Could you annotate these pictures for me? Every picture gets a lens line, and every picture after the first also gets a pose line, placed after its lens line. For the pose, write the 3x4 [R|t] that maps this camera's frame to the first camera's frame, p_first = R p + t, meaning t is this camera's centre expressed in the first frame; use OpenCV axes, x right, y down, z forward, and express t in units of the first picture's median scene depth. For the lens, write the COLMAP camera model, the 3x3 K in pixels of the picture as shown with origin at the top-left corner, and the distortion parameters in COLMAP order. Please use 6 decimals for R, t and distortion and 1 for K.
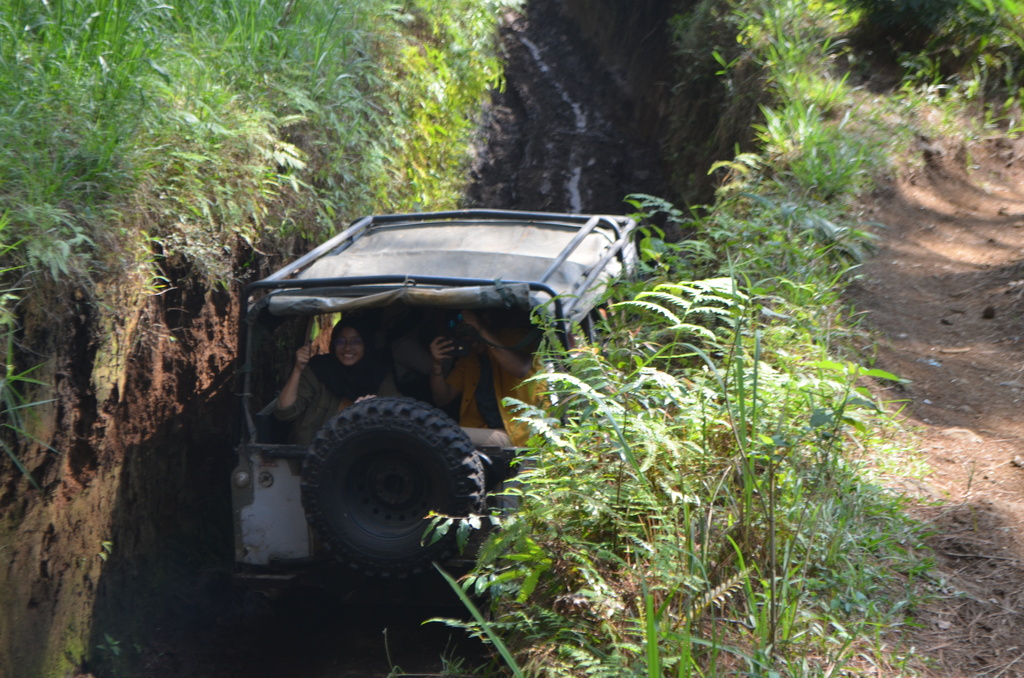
lens RADIAL K [[2451.8, 0, 512.3], [0, 2451.8, 338.7], [0, 0, 1]] dist [0.031472, 0.000000]
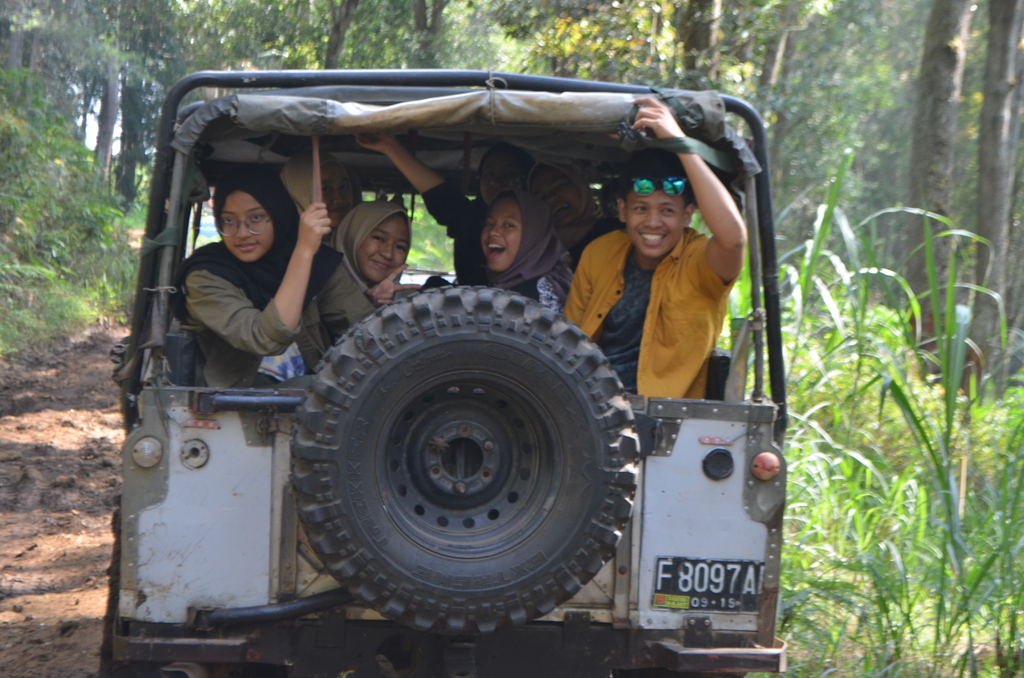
lens RADIAL K [[2451.8, 0, 497.3], [0, 2451.8, 373.1], [0, 0, 1]] dist [0.031472, 0.000000]
pose [[0.949483, 0.040531, 0.311190, -0.202830], [-0.000586, 0.991852, -0.127394, 0.107068], [-0.313818, 0.120776, 0.941770, 0.488462]]
